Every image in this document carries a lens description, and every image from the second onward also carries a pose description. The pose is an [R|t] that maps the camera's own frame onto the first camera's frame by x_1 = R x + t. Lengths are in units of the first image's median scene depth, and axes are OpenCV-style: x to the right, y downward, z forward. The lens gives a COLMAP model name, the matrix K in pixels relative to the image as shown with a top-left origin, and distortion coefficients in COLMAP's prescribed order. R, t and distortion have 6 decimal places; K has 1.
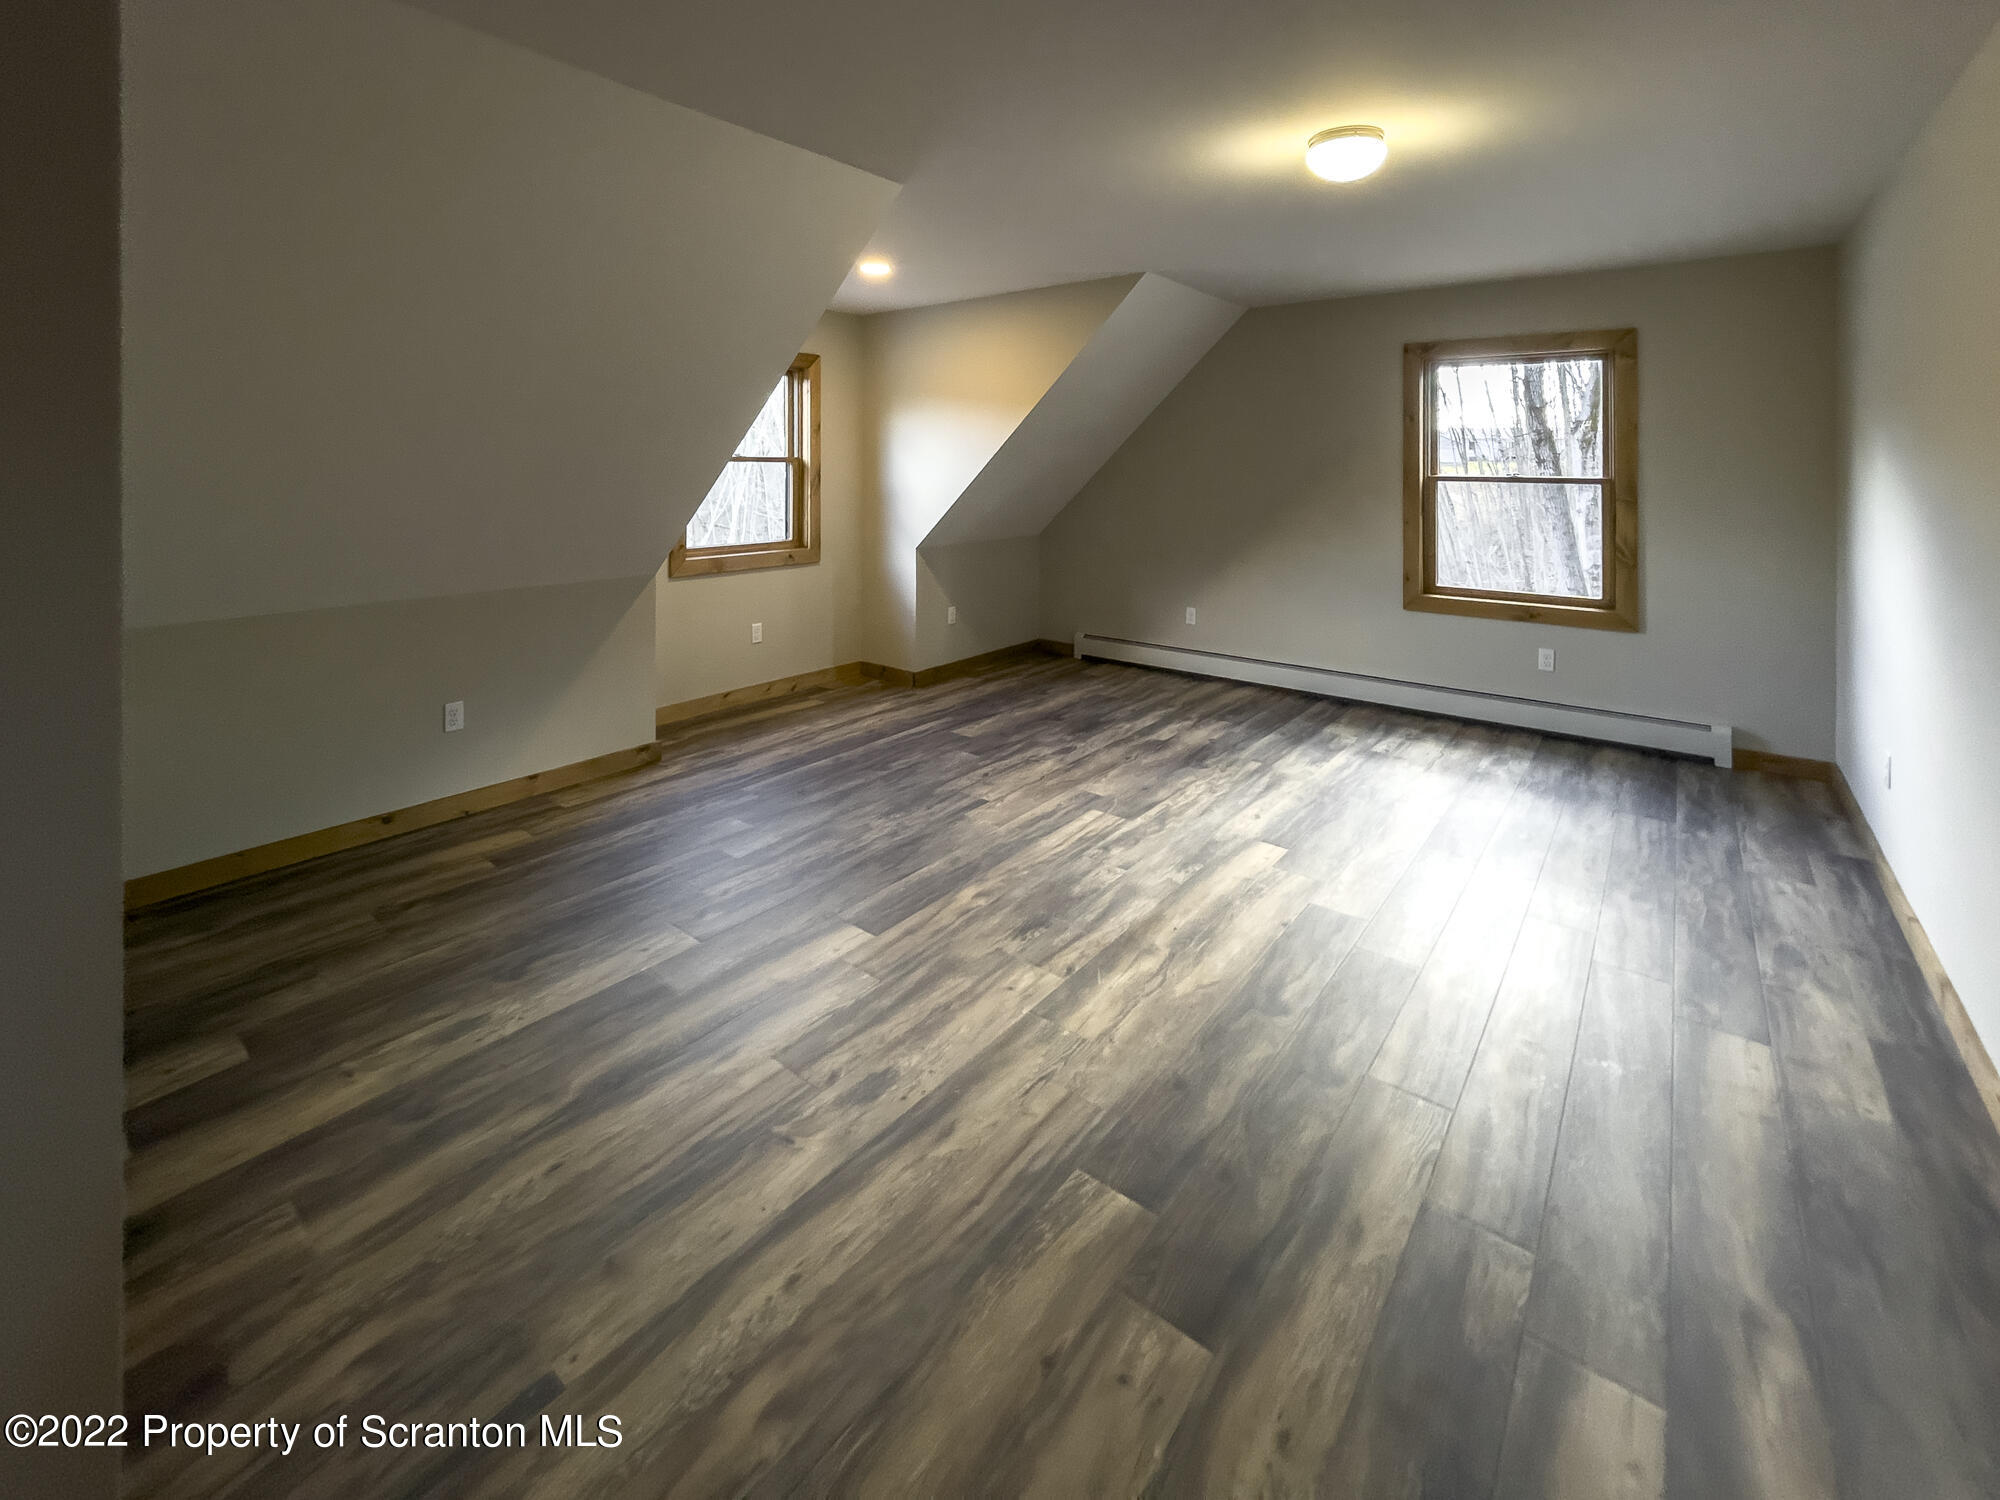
lens RADIAL K [[827.4, 0, 992.6], [0, 827.4, 681.8], [0, 0, 1]] dist [-0.007947, 0.000178]
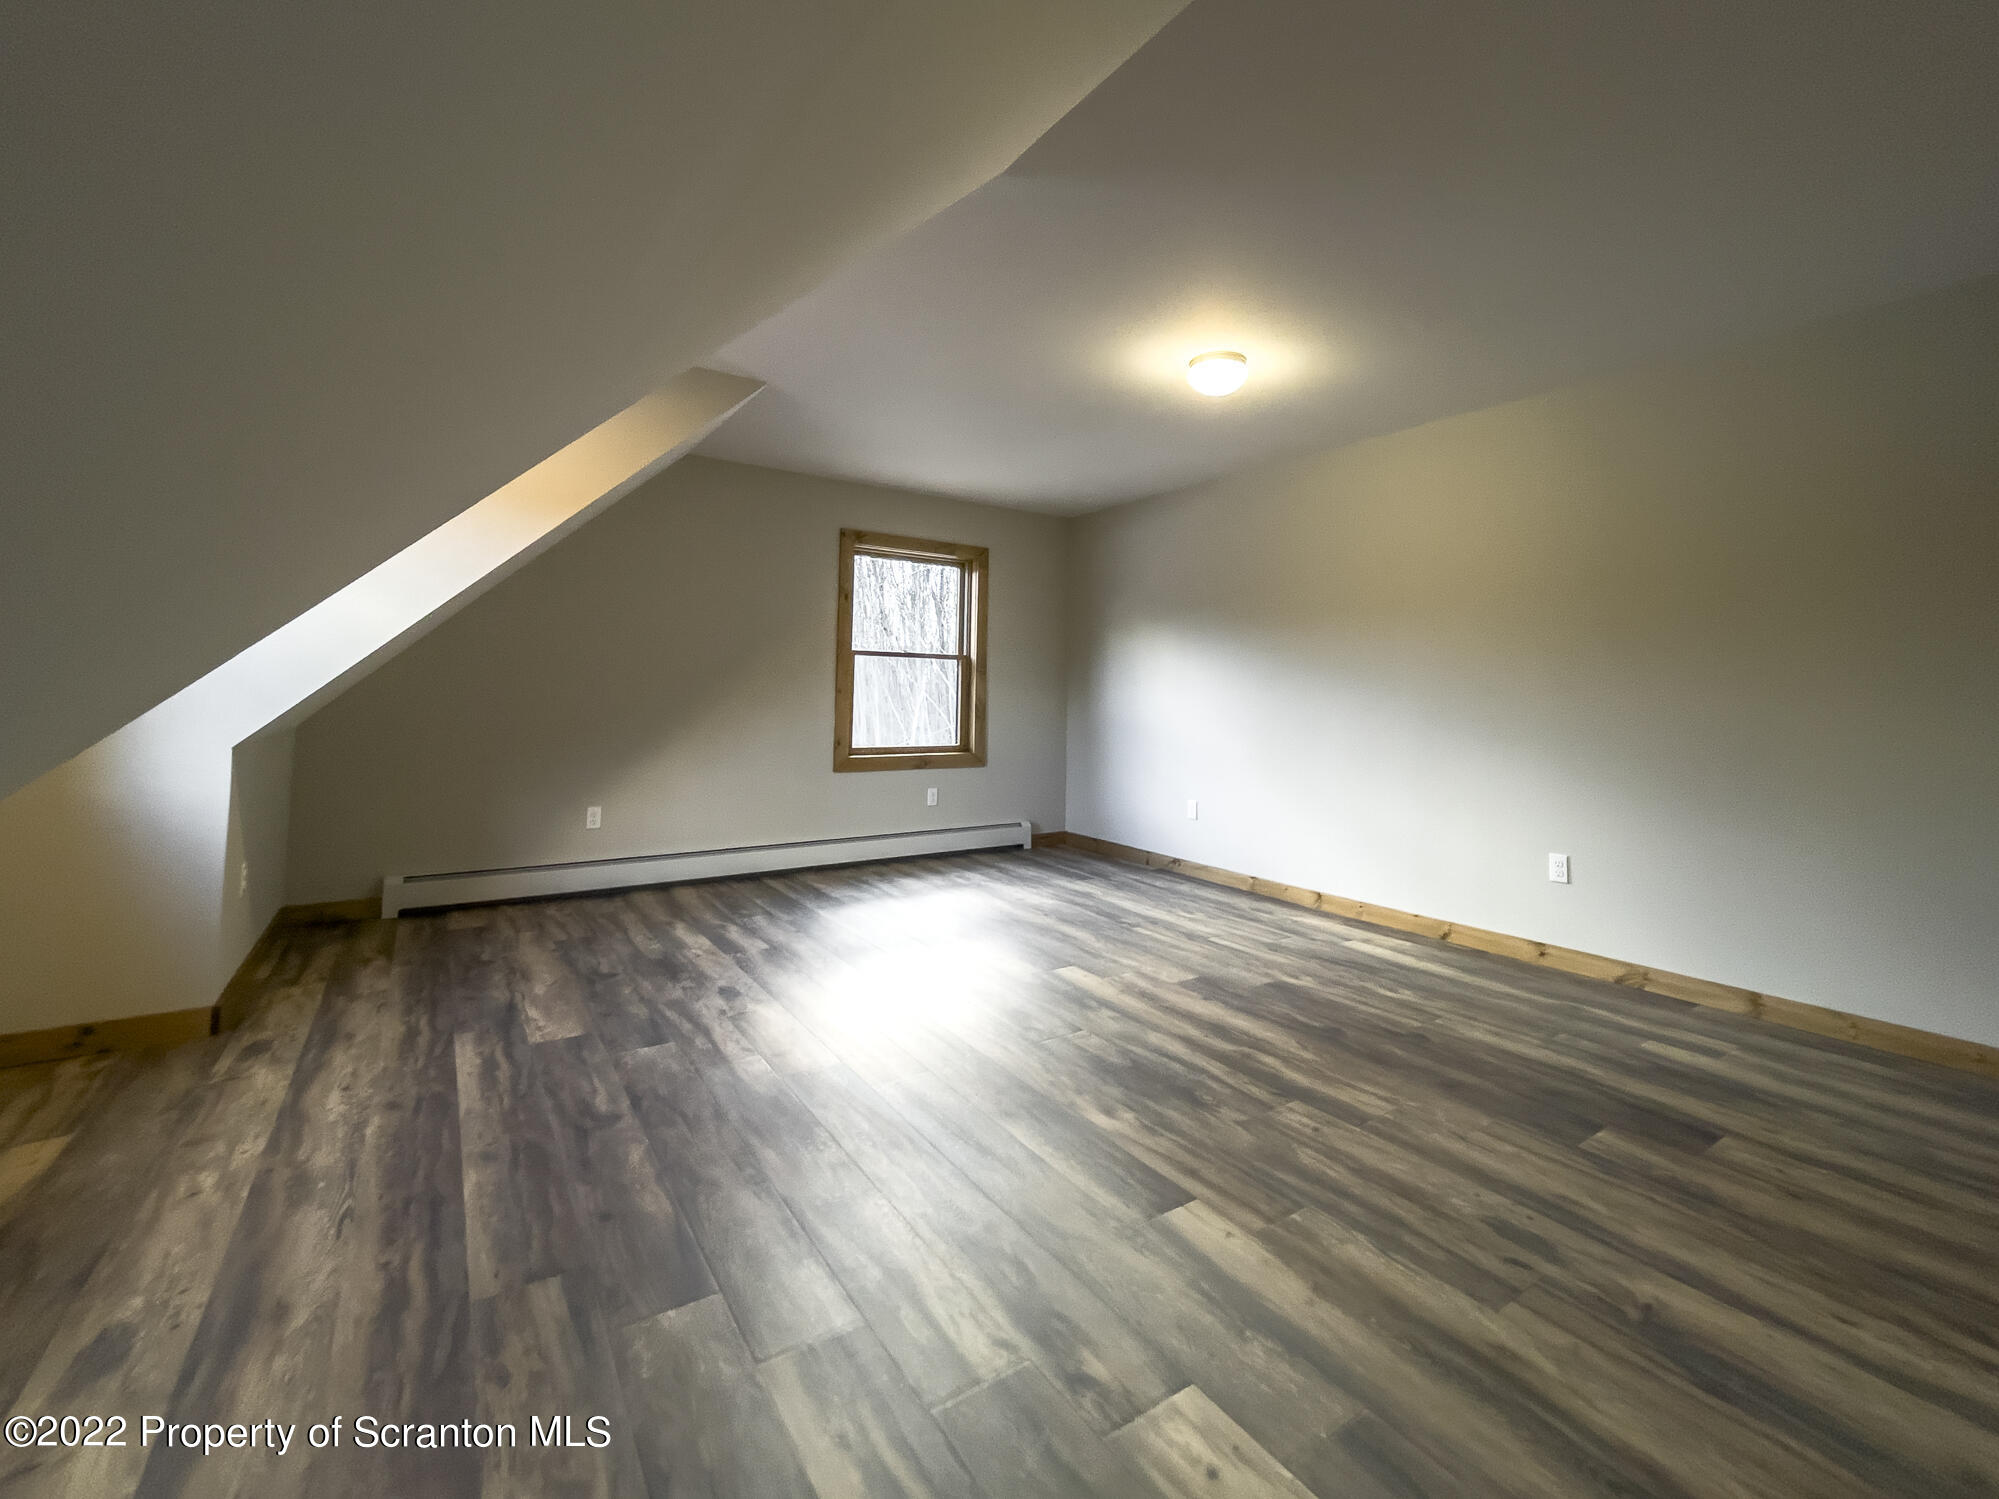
lens RADIAL K [[839.7, 0, 979.6], [0, 839.7, 779.9], [0, 0, 1]] dist [-0.001907, 0.000592]
pose [[0.322320, -0.093472, 0.942005, -0.861351], [0.223408, 0.974515, 0.020256, -0.106966], [-0.919891, 0.203922, 0.334988, 0.853888]]
